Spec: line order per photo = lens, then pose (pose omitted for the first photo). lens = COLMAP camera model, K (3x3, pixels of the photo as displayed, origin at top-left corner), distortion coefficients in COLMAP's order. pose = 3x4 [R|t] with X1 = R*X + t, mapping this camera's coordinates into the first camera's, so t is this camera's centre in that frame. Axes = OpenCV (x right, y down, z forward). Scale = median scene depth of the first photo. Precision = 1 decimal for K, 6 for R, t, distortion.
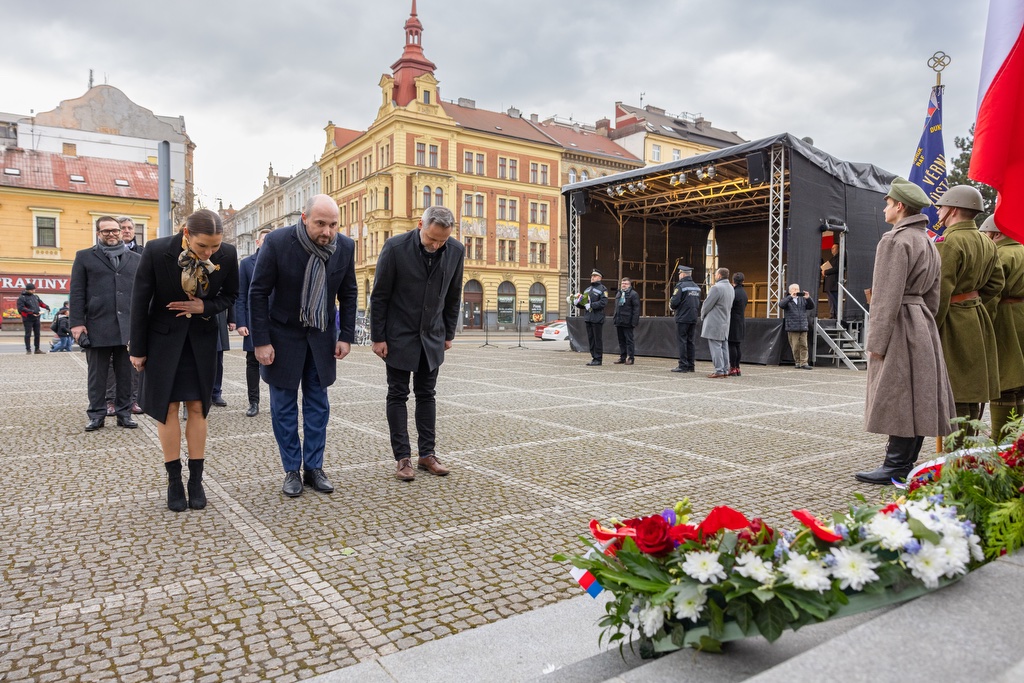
lens RADIAL K [[682.1, 0, 512.0], [0, 682.1, 341.5], [0, 0, 1]] dist [0.000921, 0.004944]
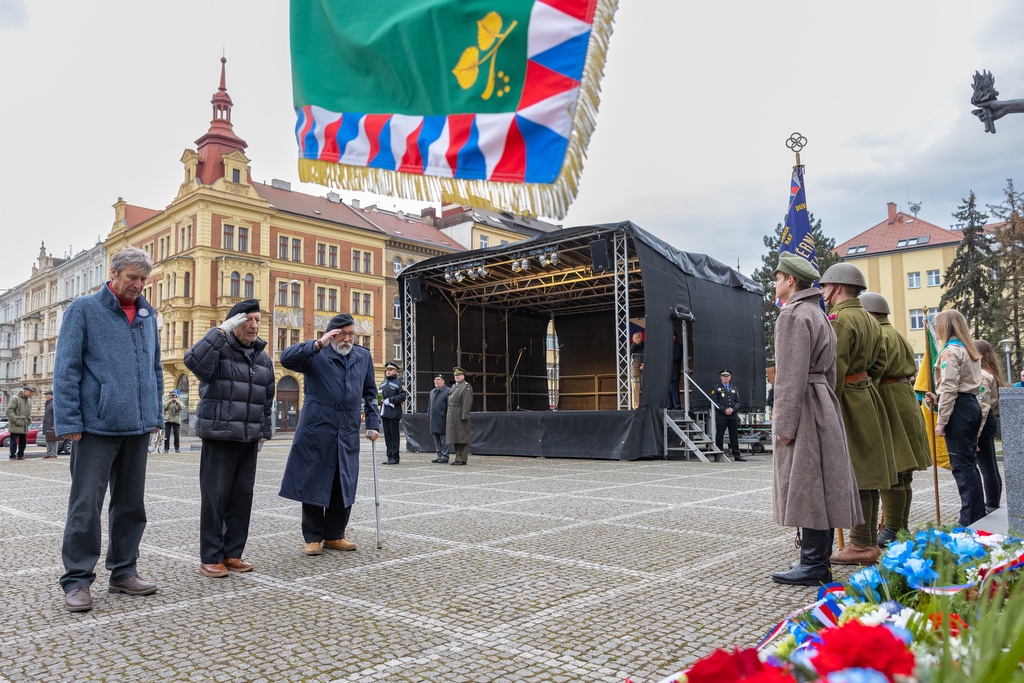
lens RADIAL K [[733.1, 0, 481.6], [0, 733.1, 352.4], [0, 0, 1]] dist [-0.002424, 0.006347]
pose [[0.978237, -0.000754, 0.207487, -0.030179], [0.026335, 0.992357, -0.120555, 0.005086], [-0.205810, 0.123396, 0.970781, 0.051778]]
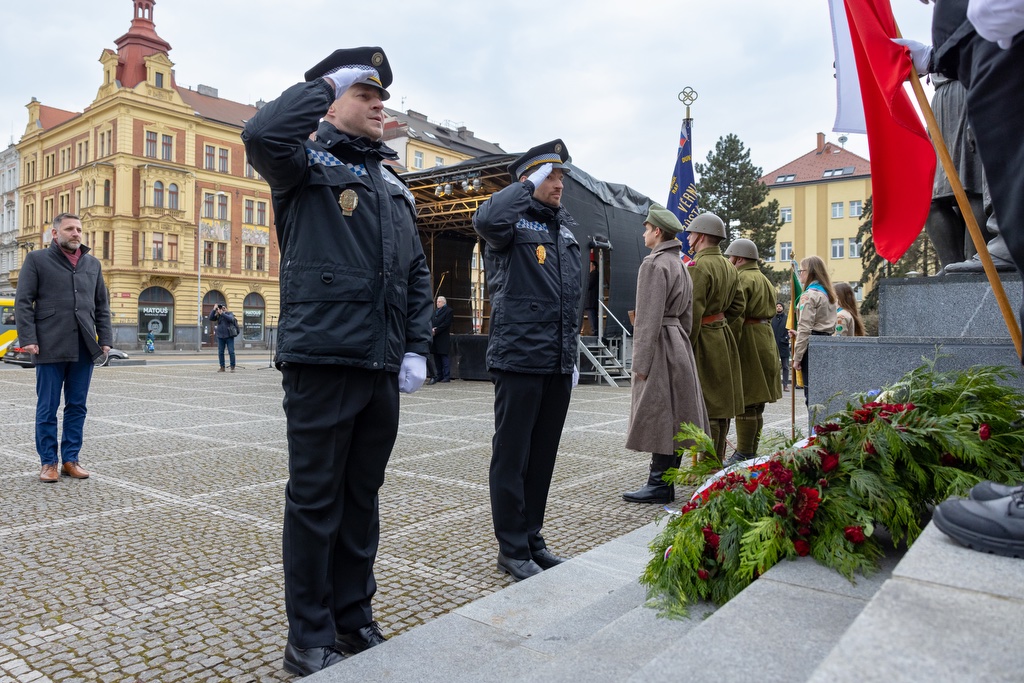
lens RADIAL K [[743.4, 0, 467.1], [0, 743.4, 321.0], [0, 0, 1]] dist [-0.000688, 0.004876]
pose [[0.962932, 0.004794, 0.269701, -0.006334], [0.008946, 0.998724, -0.049695, -0.003803], [-0.269595, 0.050266, 0.961661, -0.001447]]
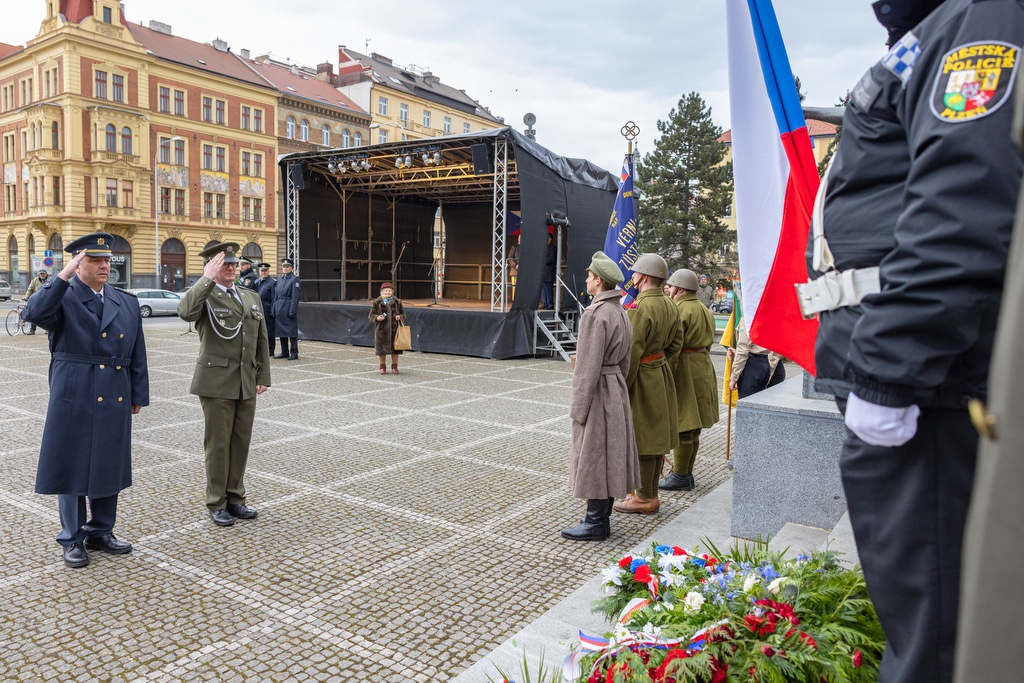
lens RADIAL K [[732.0, 0, 485.7], [0, 732.0, 324.2], [0, 0, 1]] dist [0.000859, 0.001931]
pose [[0.941475, -0.014111, 0.336786, 0.007104], [0.000225, 0.999150, 0.041234, -0.079003], [-0.337082, -0.038745, 0.940678, -0.006373]]
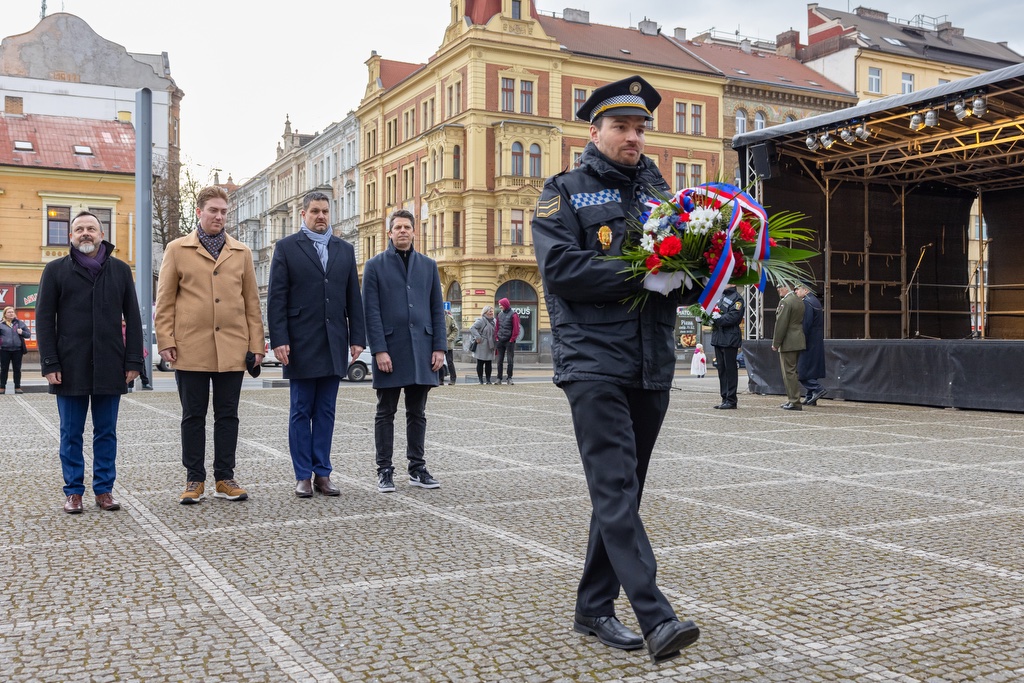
lens RADIAL K [[1048.7, 0, 511.7], [0, 1048.7, 331.8], [0, 0, 1]] dist [-0.012305, 0.027118]
pose [[0.992342, -0.006225, -0.123363, -0.021804], [0.000900, 0.999067, -0.043176, -0.002538], [0.123517, 0.042734, 0.991422, 0.005933]]
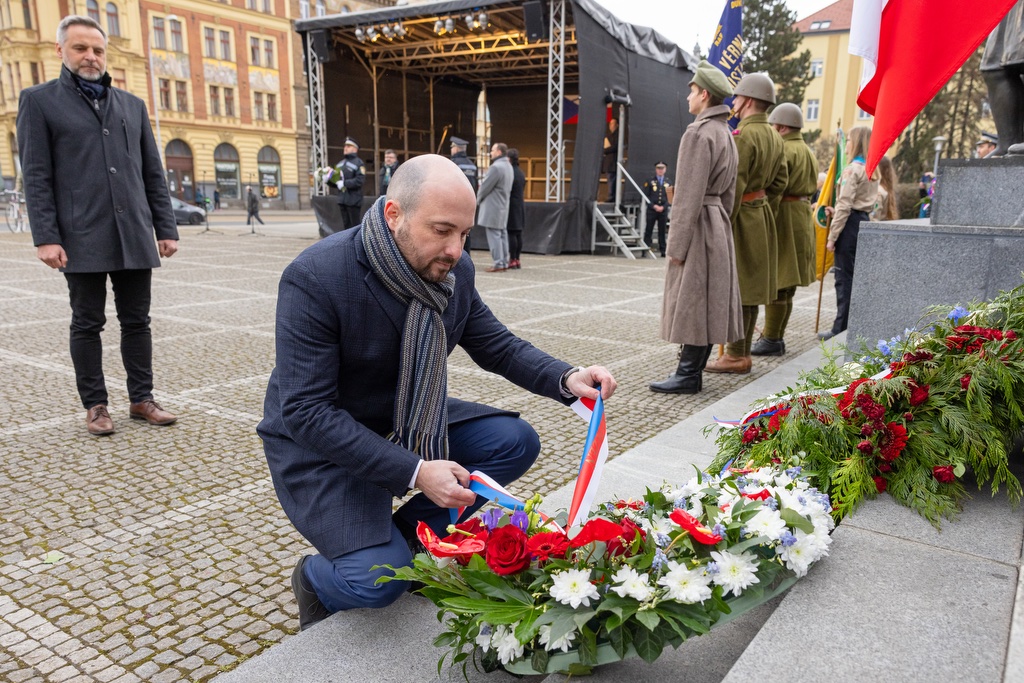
lens RADIAL K [[776.3, 0, 552.2], [0, 776.3, 387.2], [0, 0, 1]] dist [0.000177, 0.007431]
pose [[0.929334, -0.076918, 0.361140, -0.009586], [-0.001286, 0.977382, 0.211479, -0.015567], [-0.369238, -0.196999, 0.908215, 0.024978]]
